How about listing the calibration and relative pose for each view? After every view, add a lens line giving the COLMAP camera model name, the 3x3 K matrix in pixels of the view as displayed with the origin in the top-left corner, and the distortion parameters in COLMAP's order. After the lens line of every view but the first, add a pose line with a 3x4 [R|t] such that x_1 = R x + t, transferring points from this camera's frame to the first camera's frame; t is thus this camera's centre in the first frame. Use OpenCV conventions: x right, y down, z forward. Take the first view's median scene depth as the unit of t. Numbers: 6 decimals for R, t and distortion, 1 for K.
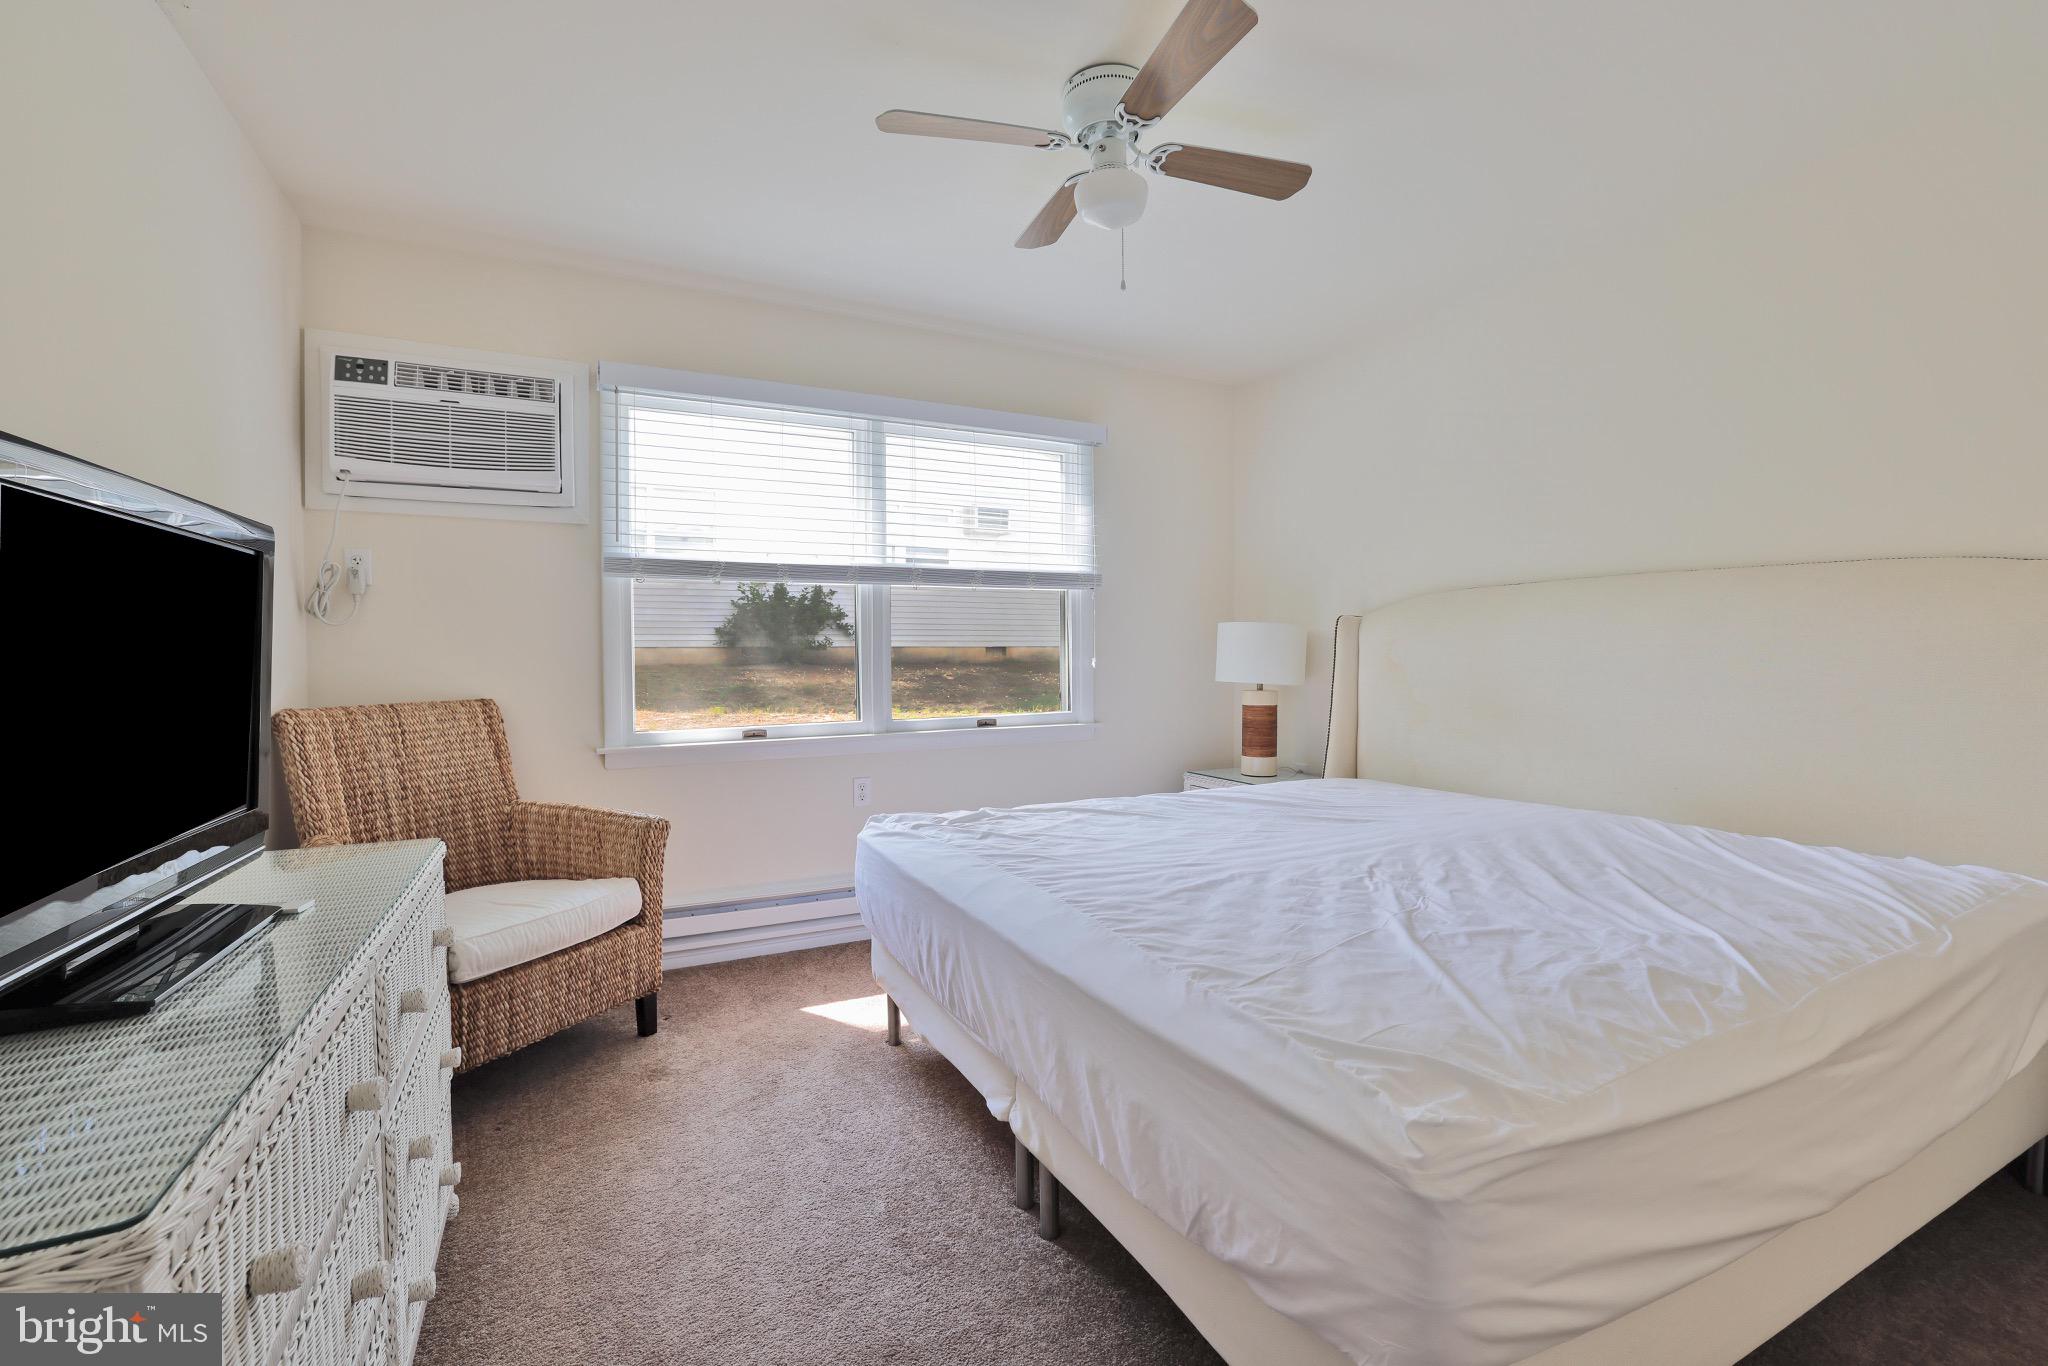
lens RADIAL K [[875.0, 0, 1025.5], [0, 875.0, 676.0], [0, 0, 1]] dist [-0.047625, 0.018464]
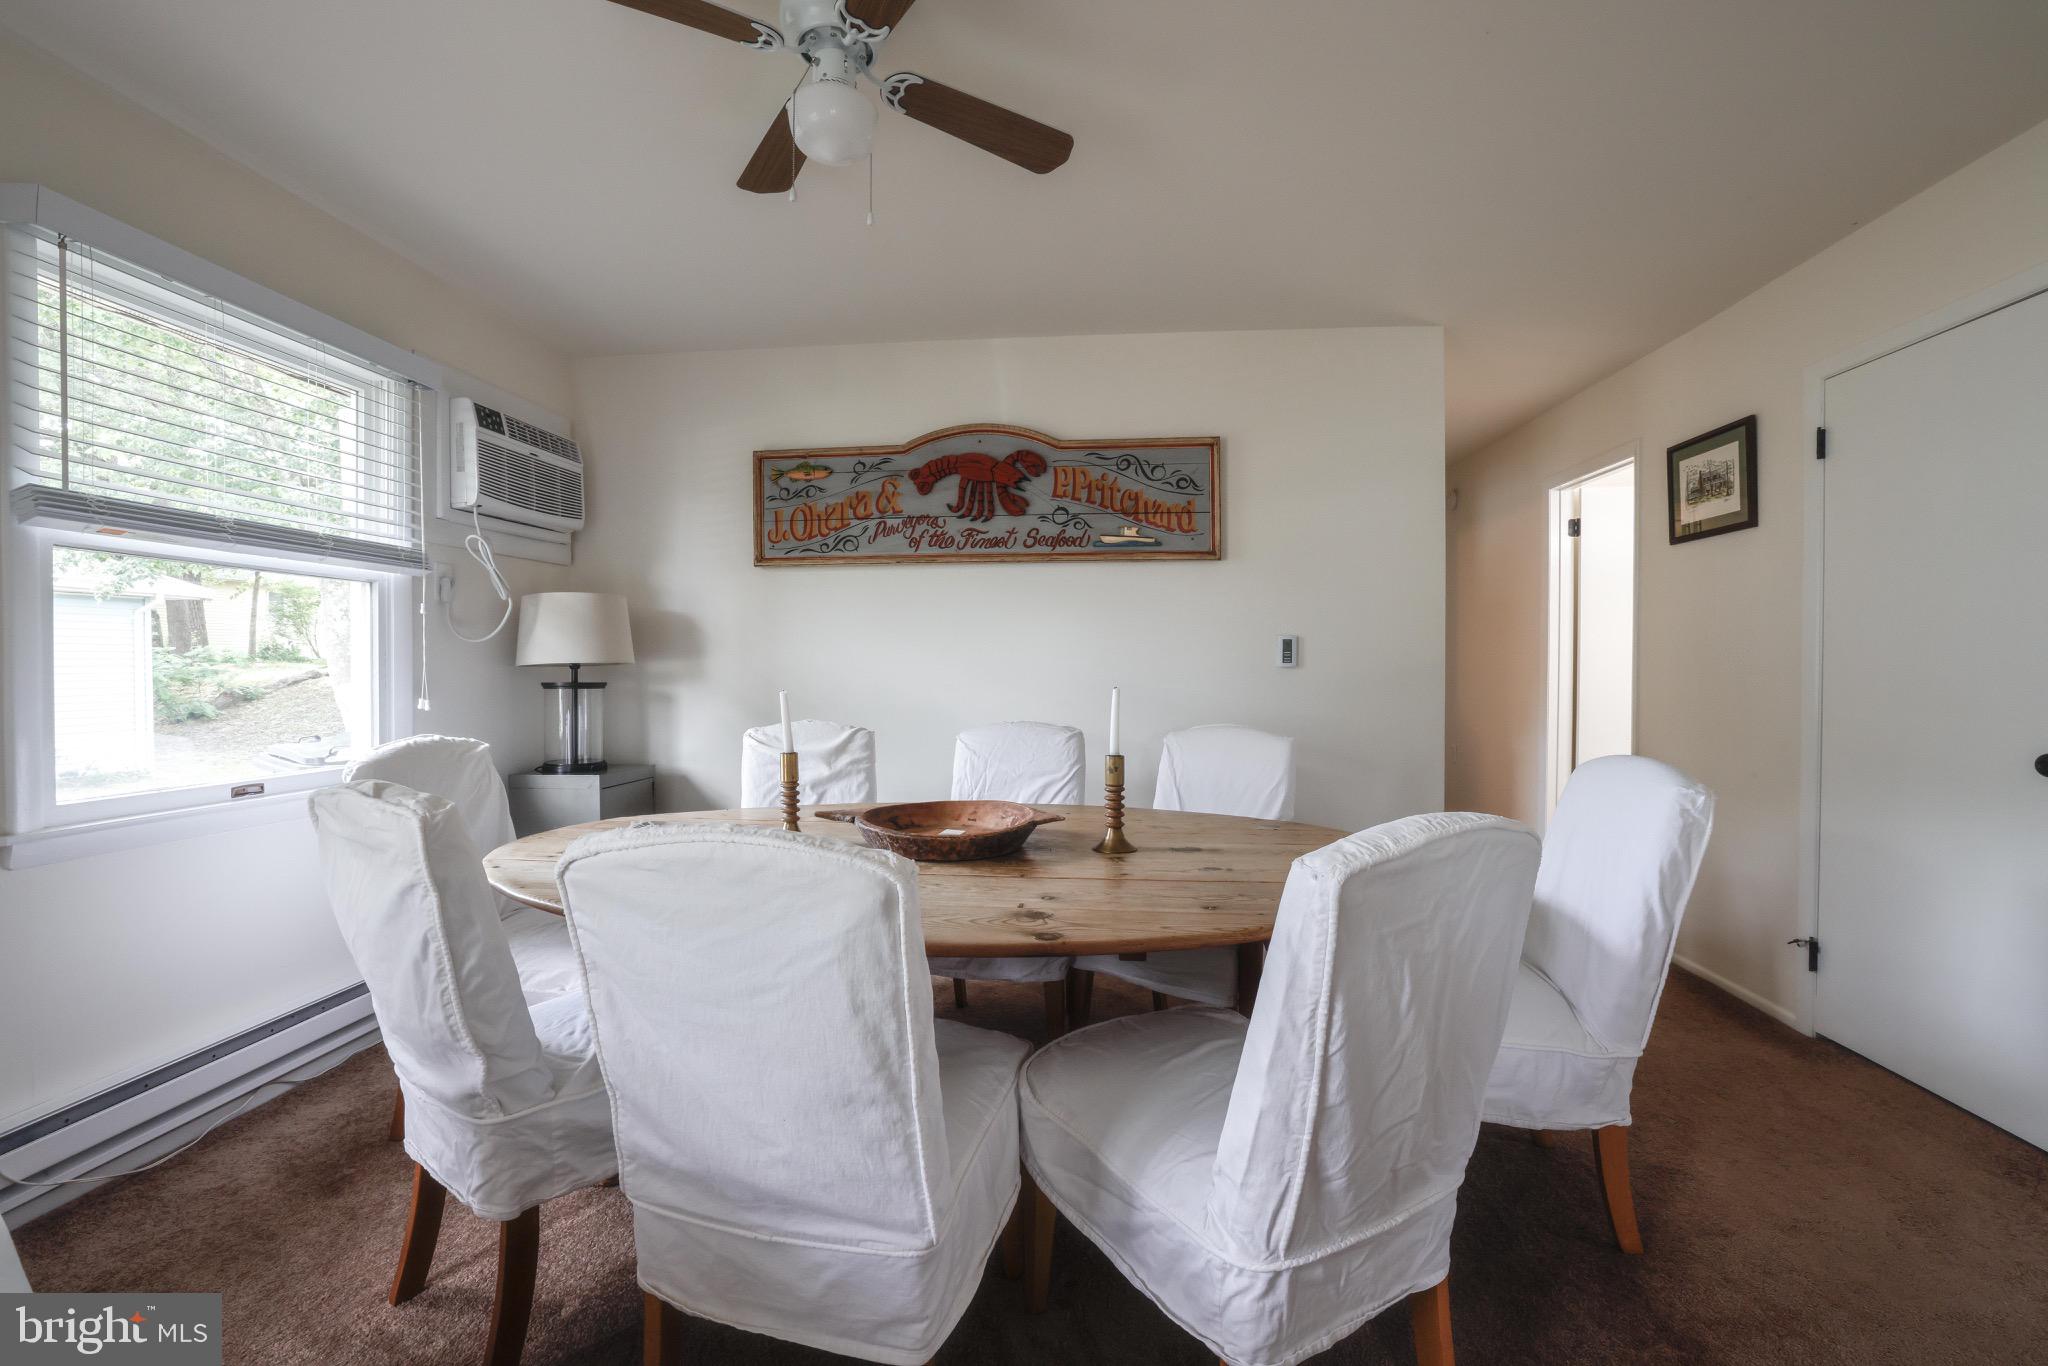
lens RADIAL K [[875.0, 0, 1025.5], [0, 875.0, 676.0], [0, 0, 1]] dist [-0.047625, 0.018464]
pose [[0.544033, -0.007171, 0.839033, -1.339634], [0.015724, 0.999875, -0.001649, 0.002068], [-0.838917, 0.014090, 0.544077, -0.231361]]
